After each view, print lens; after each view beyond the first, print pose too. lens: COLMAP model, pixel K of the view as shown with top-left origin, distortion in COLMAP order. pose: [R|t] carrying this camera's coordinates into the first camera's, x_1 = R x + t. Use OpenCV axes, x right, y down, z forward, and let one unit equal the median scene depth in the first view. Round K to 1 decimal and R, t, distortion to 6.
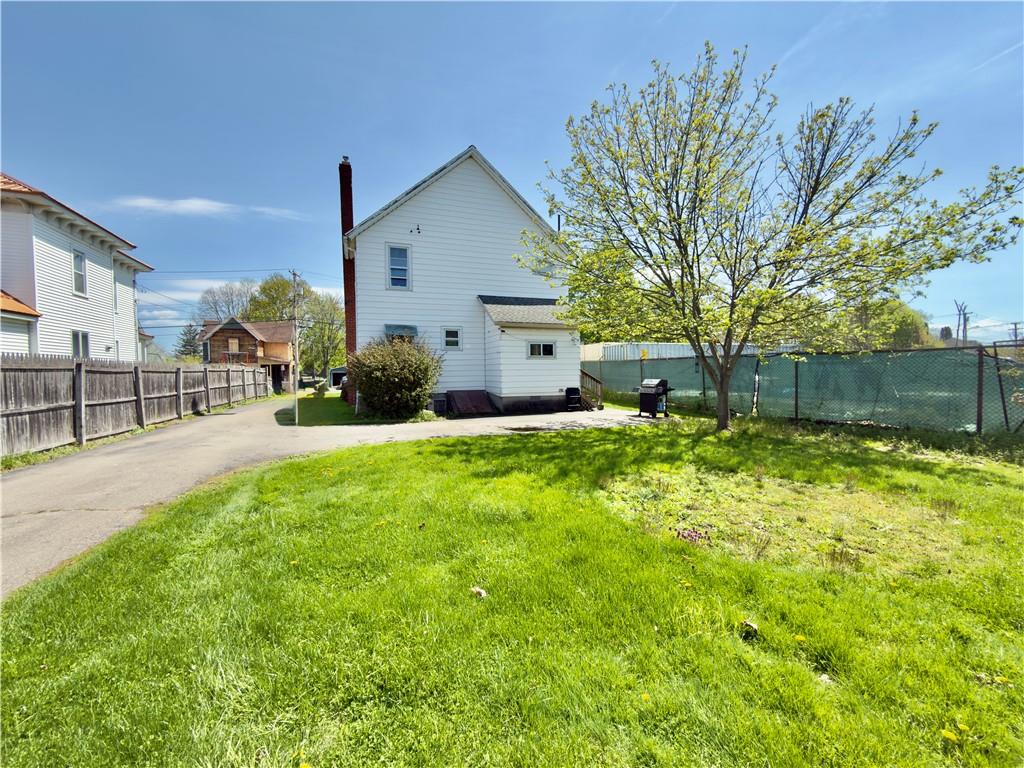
lens RADIAL K [[416.2, 0, 512.0], [0, 416.2, 384.0], [0, 0, 1]] dist [-0.000092, -0.000074]
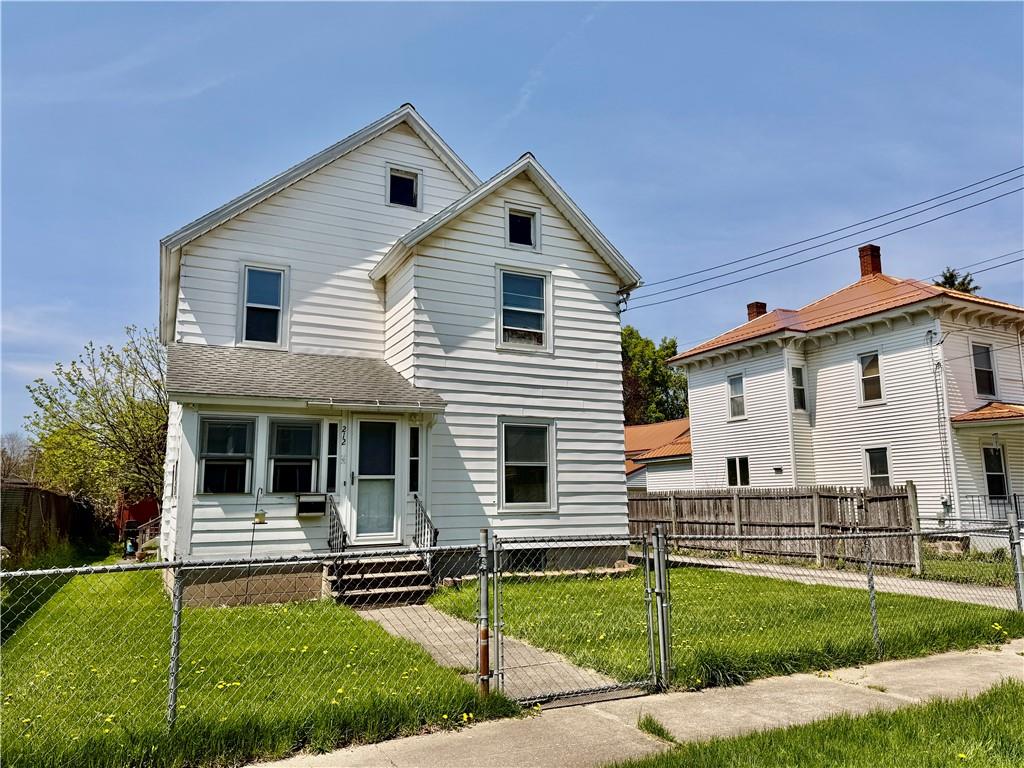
lens RADIAL K [[722.7, 0, 512.0], [0, 722.7, 384.0], [0, 0, 1]] dist [0.077752, -0.121264]
pose [[-0.996153, 0.008068, -0.087255, -0.365310], [0.019708, 0.990869, -0.133379, -0.079041], [0.085382, -0.134585, -0.987217, 2.615178]]
